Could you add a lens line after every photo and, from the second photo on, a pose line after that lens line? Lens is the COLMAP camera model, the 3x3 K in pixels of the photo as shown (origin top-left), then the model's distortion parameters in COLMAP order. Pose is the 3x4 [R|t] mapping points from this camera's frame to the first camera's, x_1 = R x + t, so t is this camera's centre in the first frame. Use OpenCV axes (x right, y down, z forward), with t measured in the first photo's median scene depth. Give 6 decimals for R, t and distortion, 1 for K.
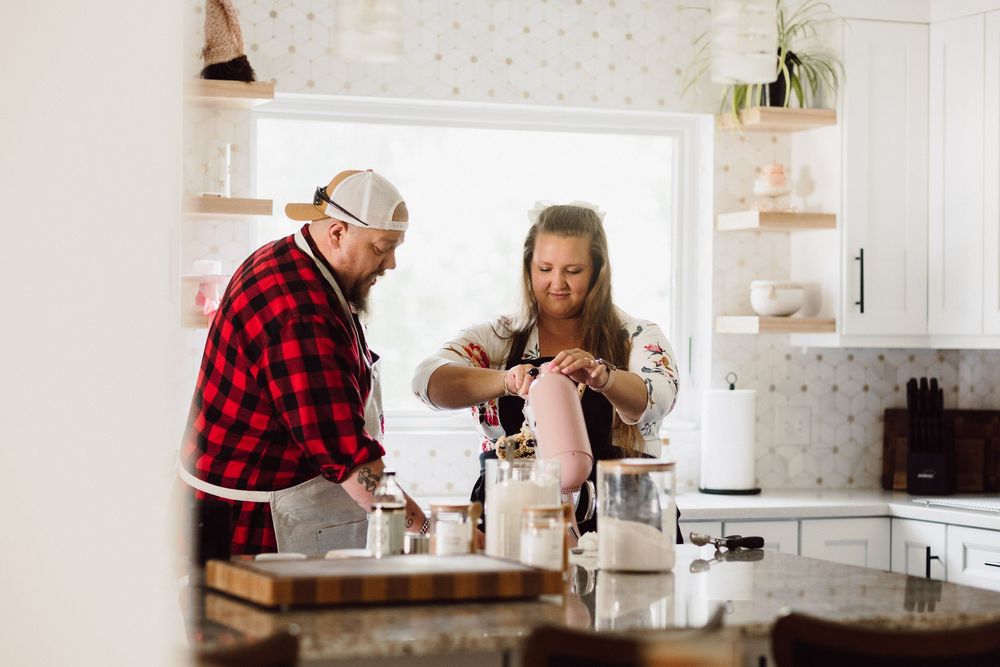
lens RADIAL K [[2464.4, 0, 500.0], [0, 2464.4, 333.5], [0, 0, 1]] dist [-0.041941, -0.007355]
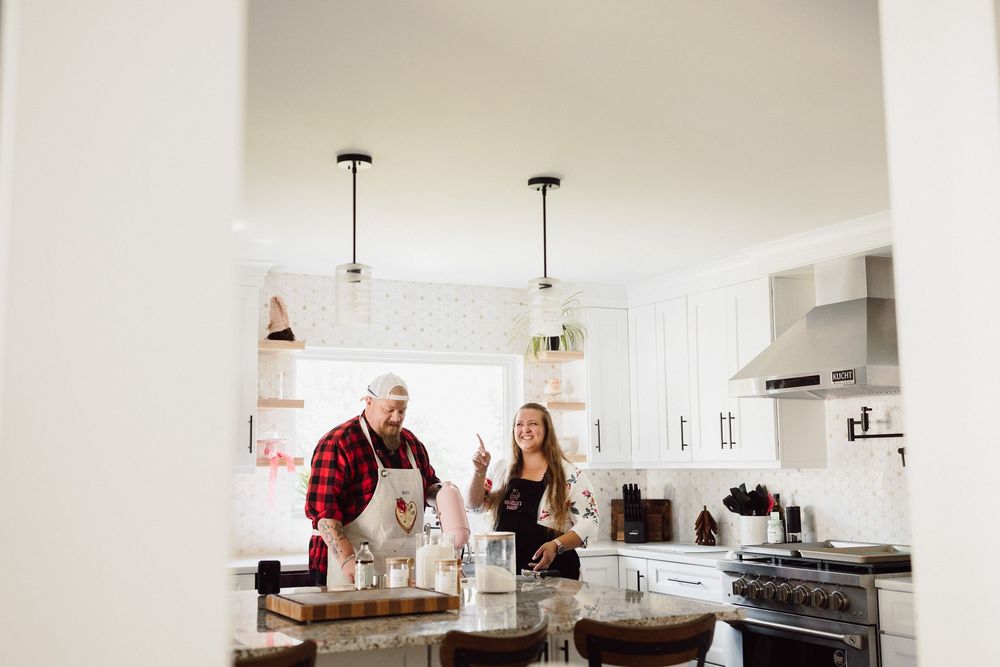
lens RADIAL K [[1083.6, 0, 471.8], [0, 1083.6, 331.6], [0, 0, 1]] dist [0.017289, -0.018787]
pose [[0.998230, -0.011810, 0.058281, -0.007478], [0.018481, 0.993161, -0.115283, -0.005775], [-0.056521, 0.116156, 0.991621, 0.116464]]
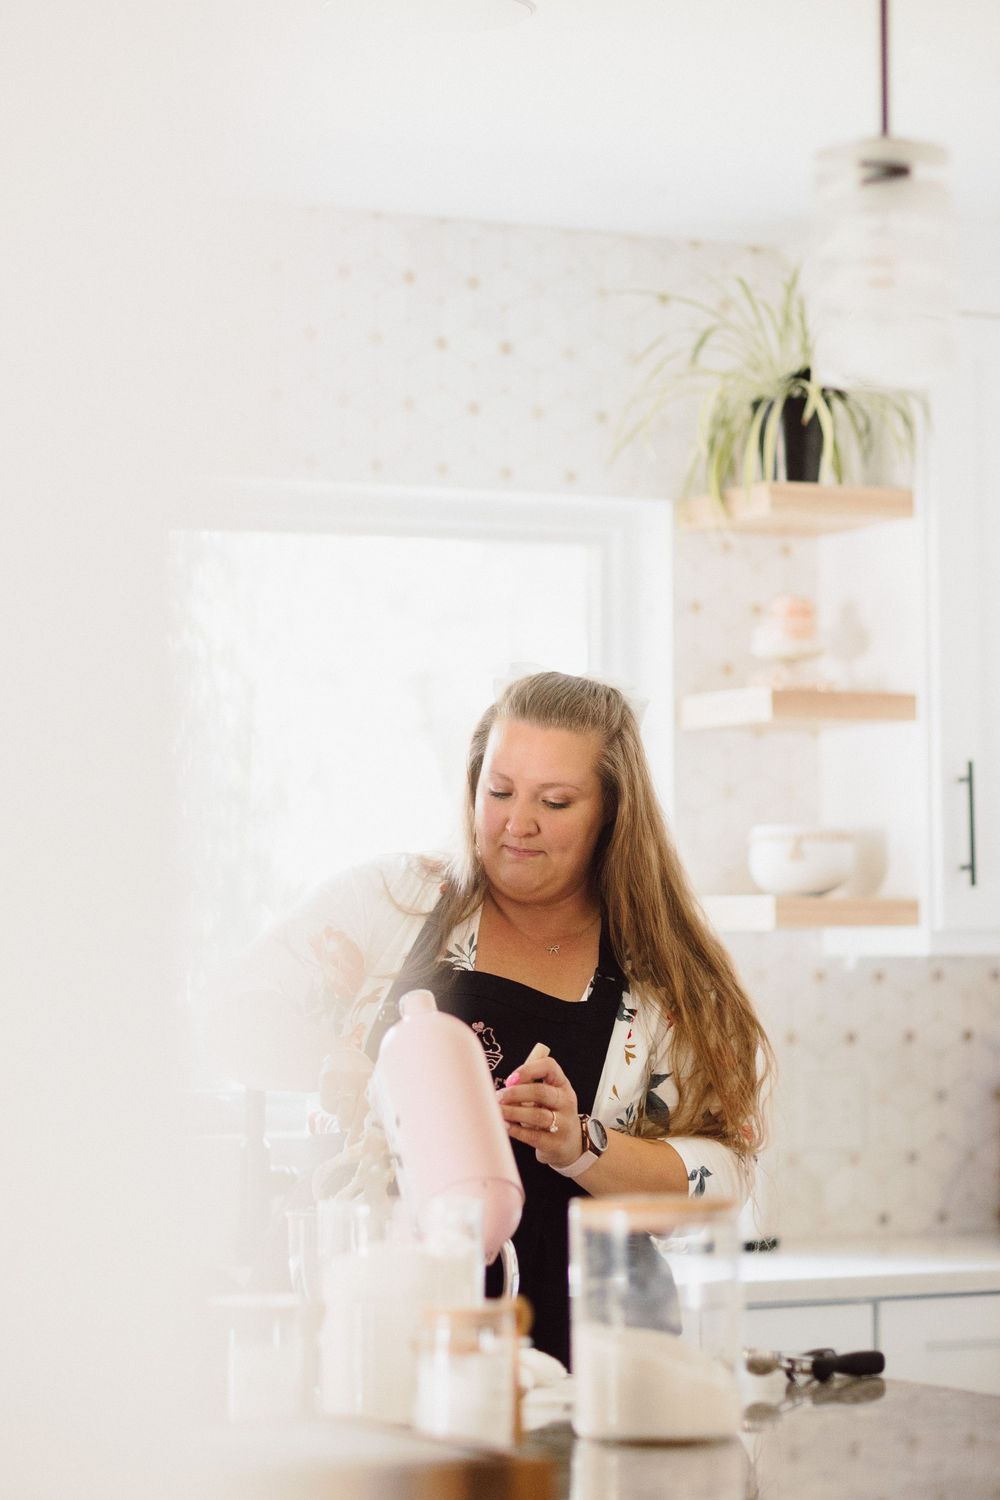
lens RADIAL K [[3802.8, 0, 263.9], [0, 3802.8, 749.5], [0, 0, 1]] dist [0.002531, -0.654634]
pose [[0.997429, -0.009380, 0.071048, -0.054175], [0.013203, 0.998479, -0.053538, 0.003397], [-0.070437, 0.054338, 0.996035, 0.228726]]
